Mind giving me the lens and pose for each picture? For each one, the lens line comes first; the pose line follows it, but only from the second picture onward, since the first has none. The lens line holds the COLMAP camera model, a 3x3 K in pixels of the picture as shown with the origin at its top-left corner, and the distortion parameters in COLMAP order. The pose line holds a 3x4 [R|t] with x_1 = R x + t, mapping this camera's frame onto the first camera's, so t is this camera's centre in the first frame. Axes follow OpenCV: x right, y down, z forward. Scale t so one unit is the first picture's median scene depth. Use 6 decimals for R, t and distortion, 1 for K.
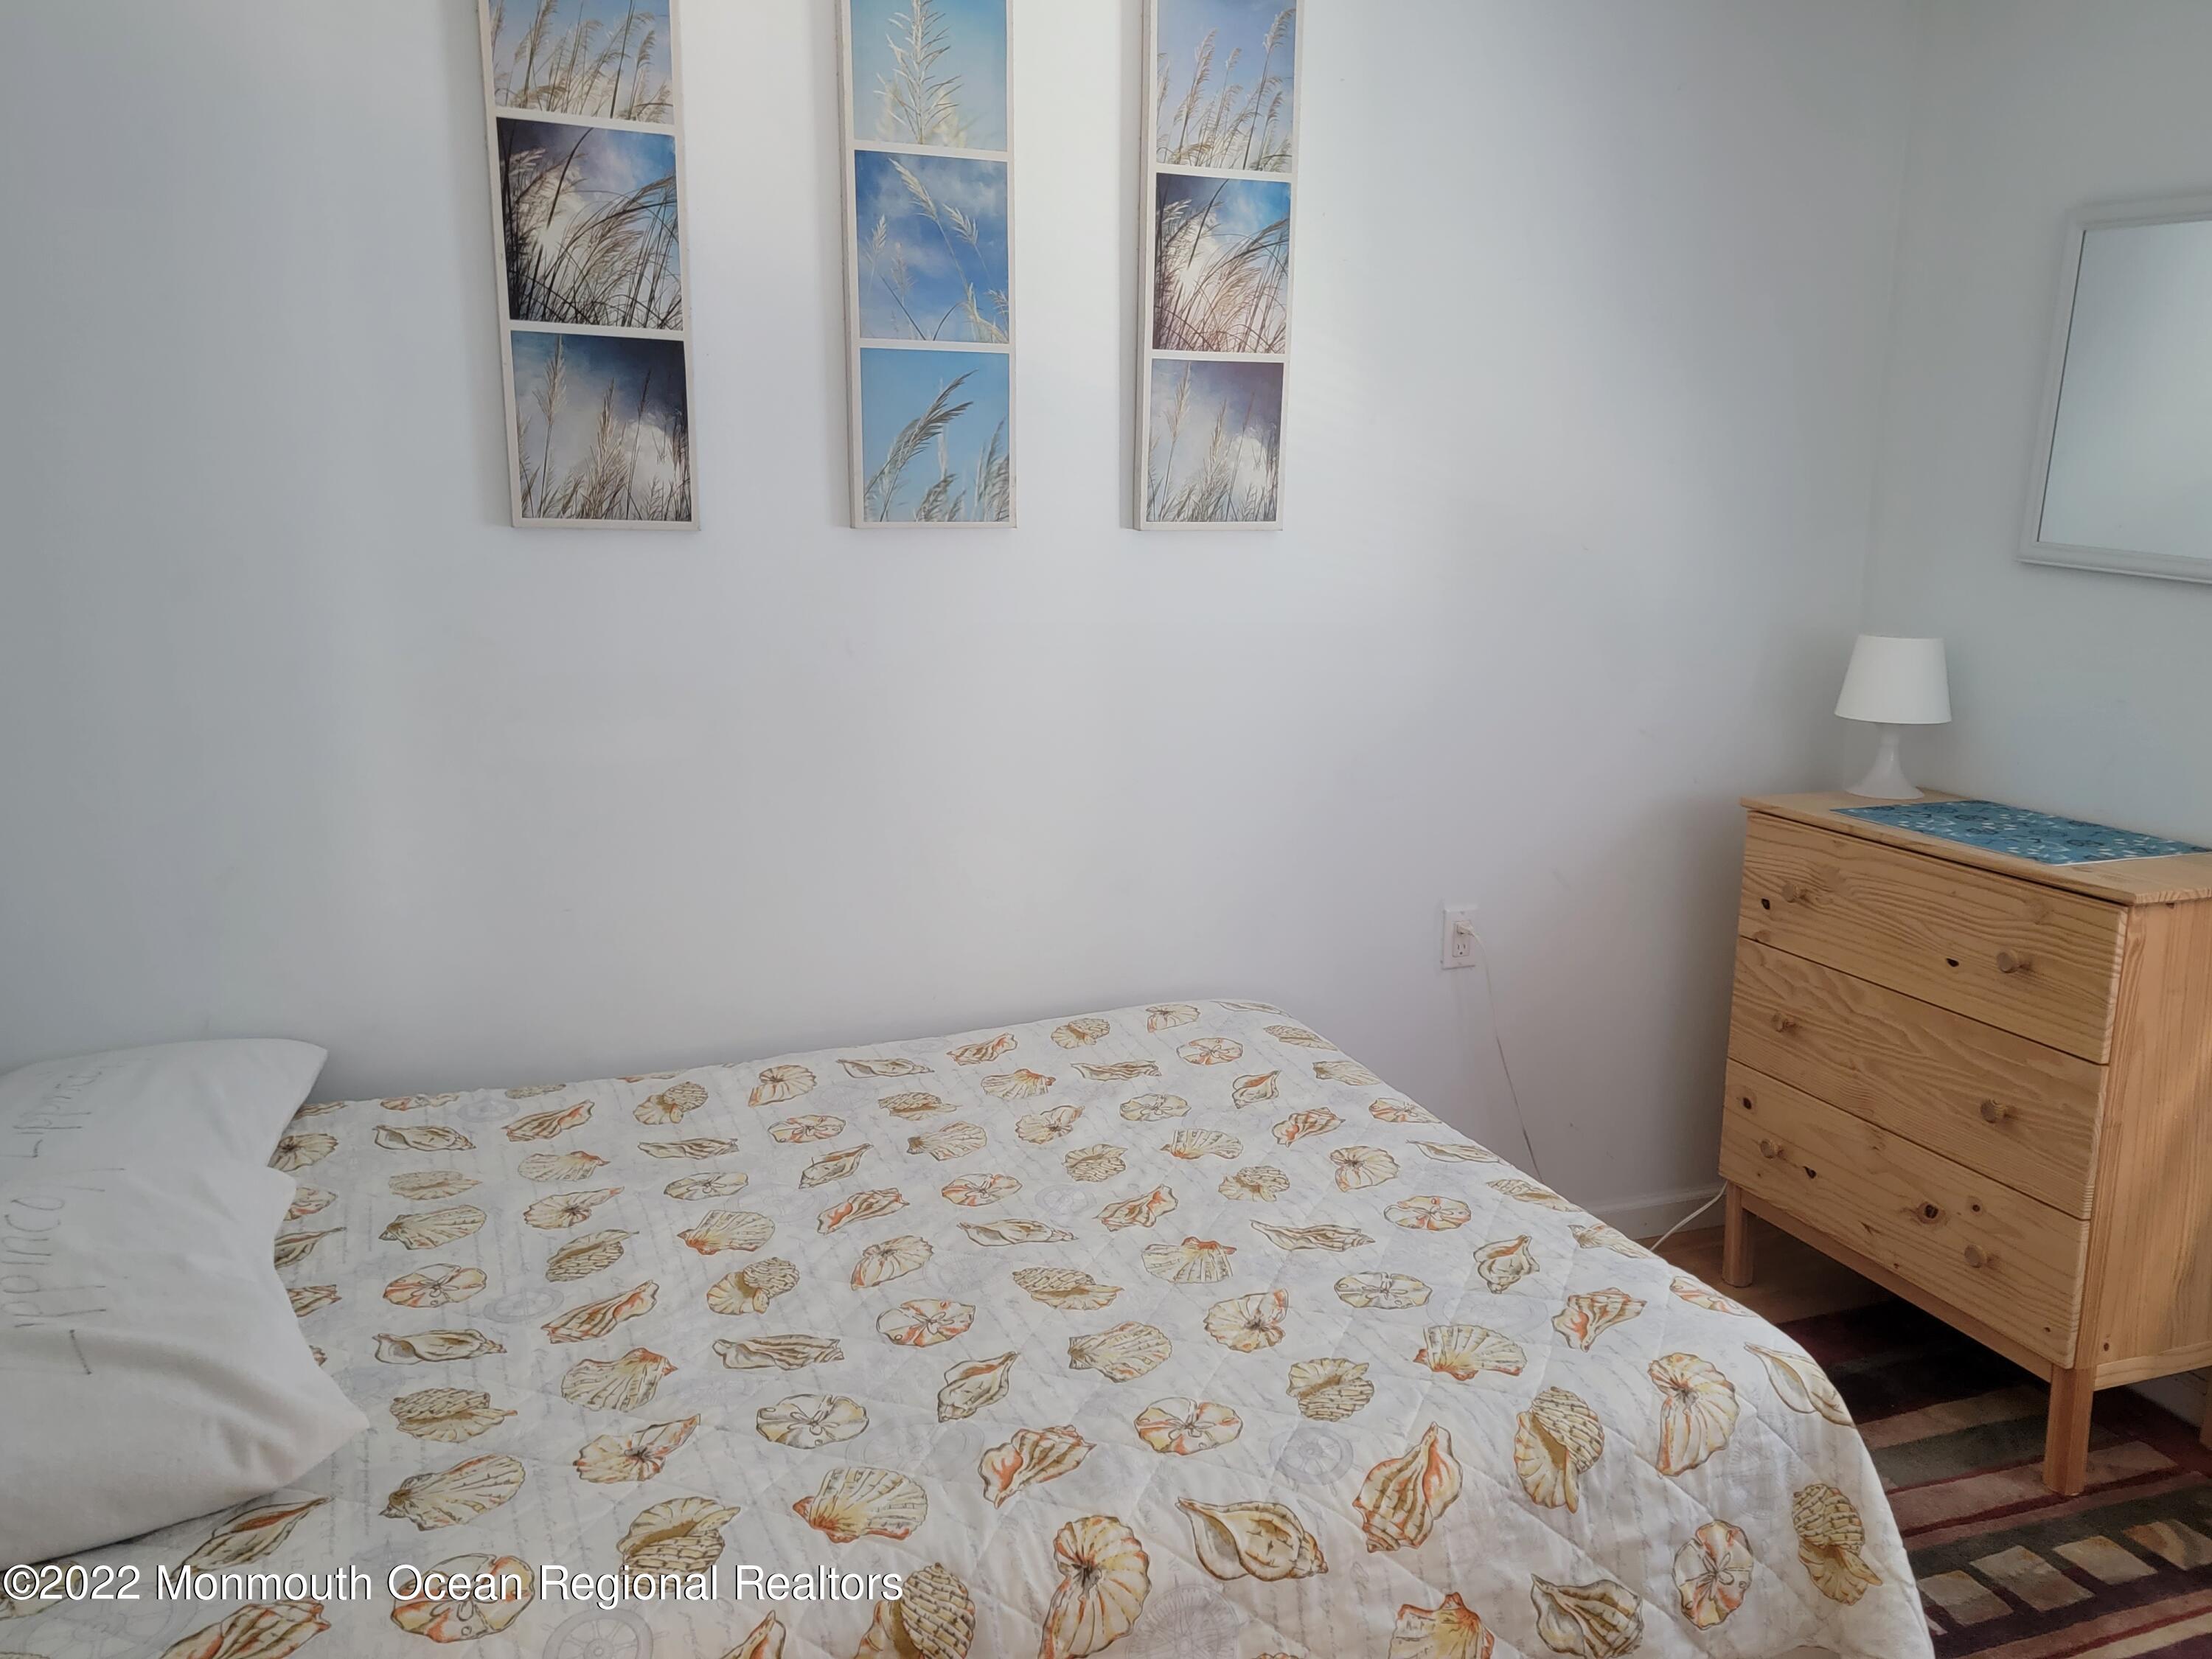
lens RADIAL K [[1739.7, 0, 1105.7], [0, 1739.7, 848.5], [0, 0, 1]] dist [0.041032, -0.000943]
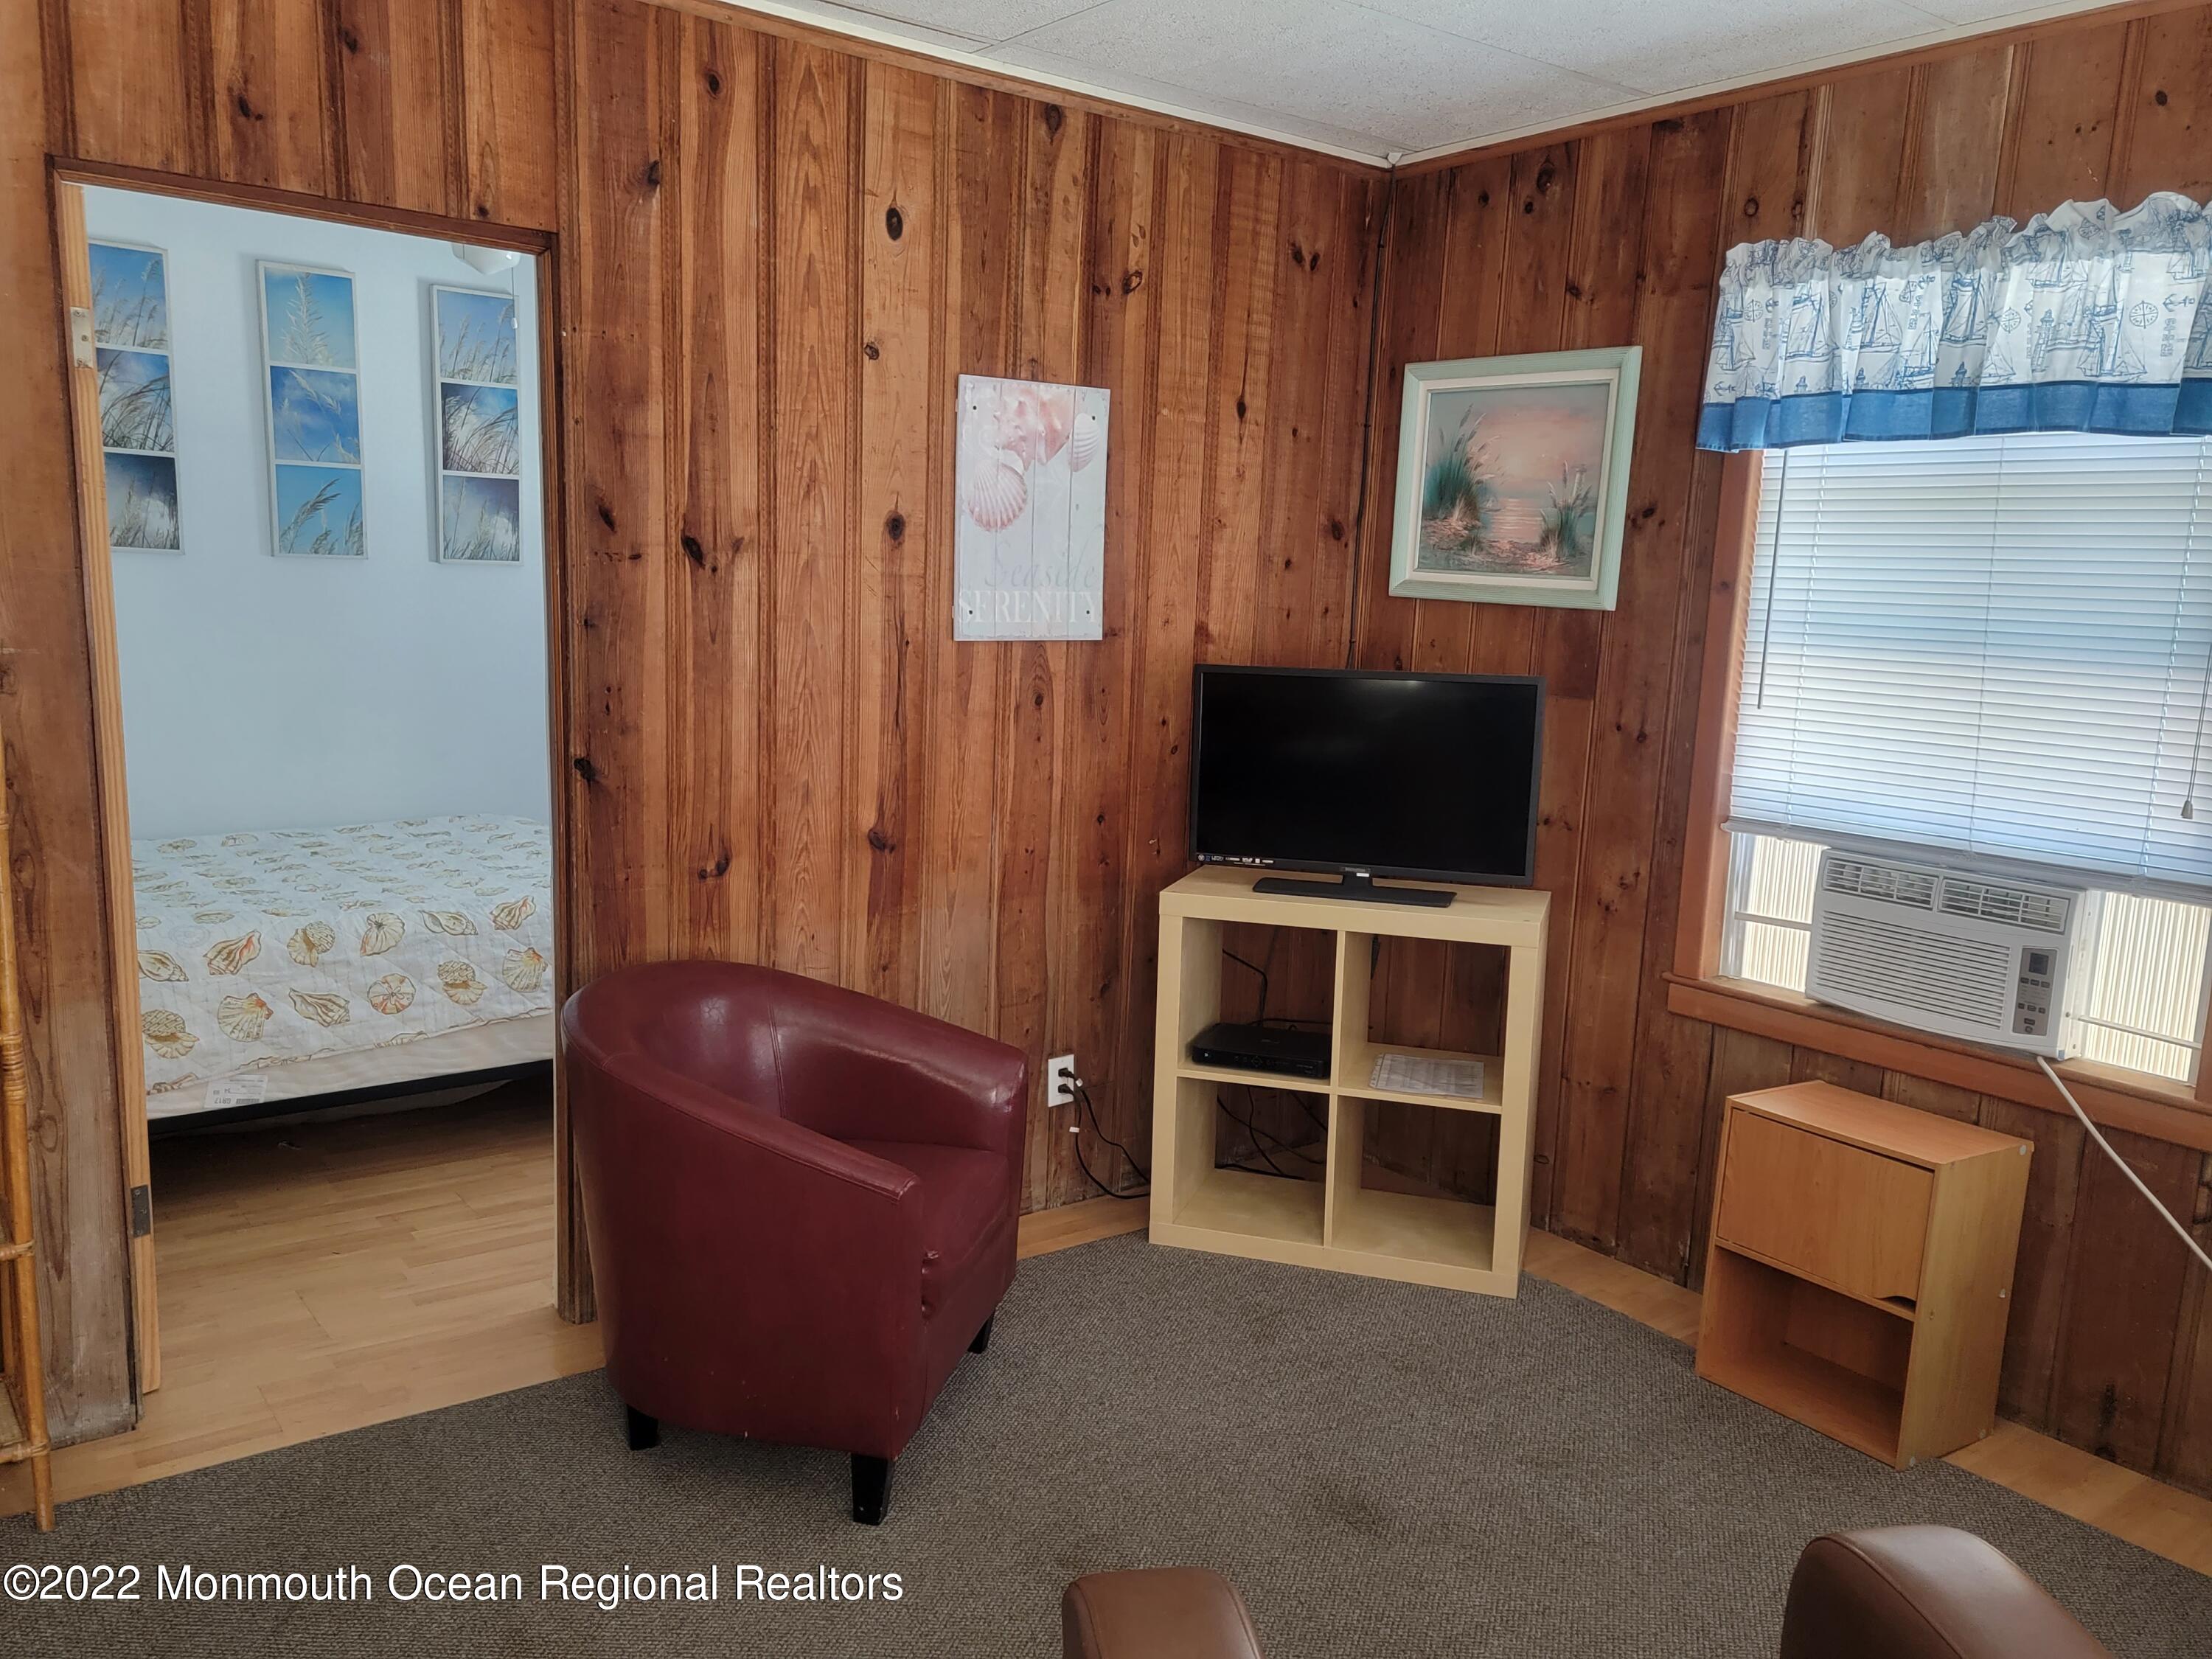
lens RADIAL K [[1739.7, 0, 1105.7], [0, 1739.7, 848.5], [0, 0, 1]] dist [0.041032, -0.000943]
pose [[0.953754, -0.022220, 0.299767, 0.143406], [0.033146, 0.998957, -0.031412, 0.230860], [-0.298756, 0.039895, 0.953495, -1.115946]]
